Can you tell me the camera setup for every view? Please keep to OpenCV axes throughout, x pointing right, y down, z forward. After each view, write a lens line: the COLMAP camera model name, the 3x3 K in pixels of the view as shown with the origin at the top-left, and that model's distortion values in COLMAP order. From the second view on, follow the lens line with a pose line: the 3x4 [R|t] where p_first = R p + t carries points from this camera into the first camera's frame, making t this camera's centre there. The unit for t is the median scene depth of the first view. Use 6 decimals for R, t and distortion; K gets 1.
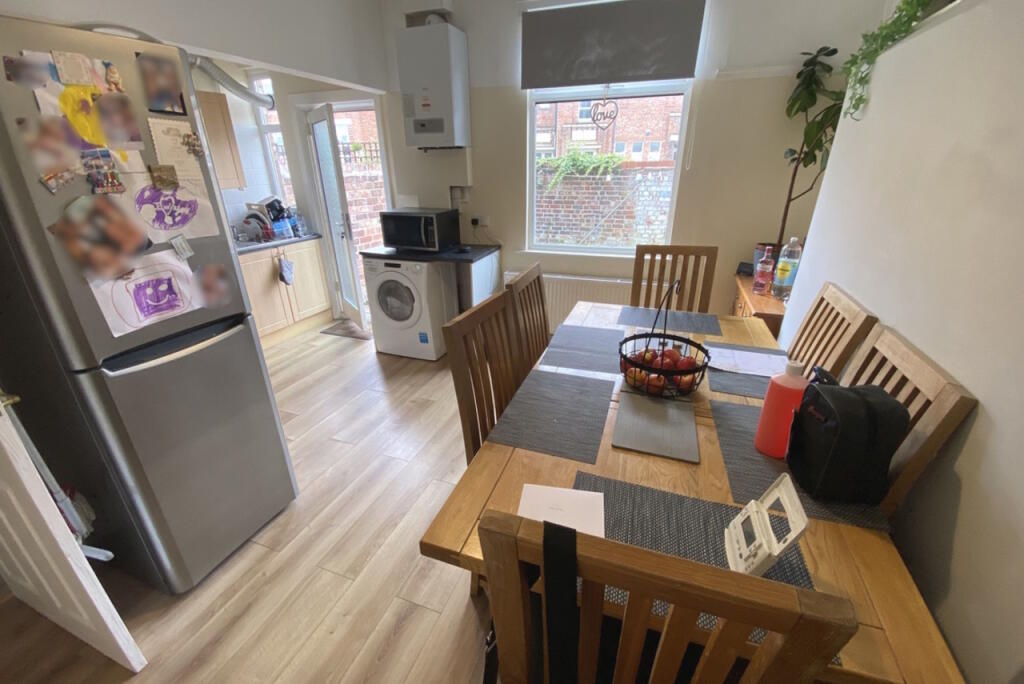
lens RADIAL K [[409.9, 0, 512.0], [0, 409.9, 342.0], [0, 0, 1]] dist [0.021102, -0.020338]
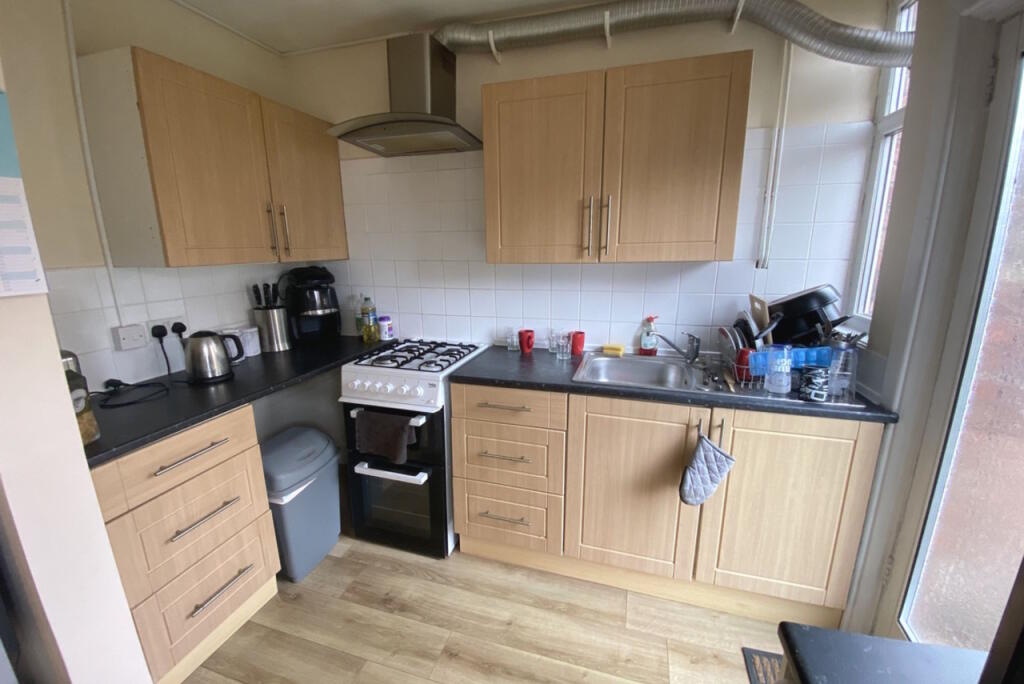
lens RADIAL K [[409.9, 0, 512.0], [0, 409.9, 342.0], [0, 0, 1]] dist [0.021102, -0.020338]
pose [[0.062815, 0.235050, -0.969951, -0.205174], [-0.383156, 0.903075, 0.194030, -0.277767], [0.921545, 0.359455, 0.146788, 0.710903]]
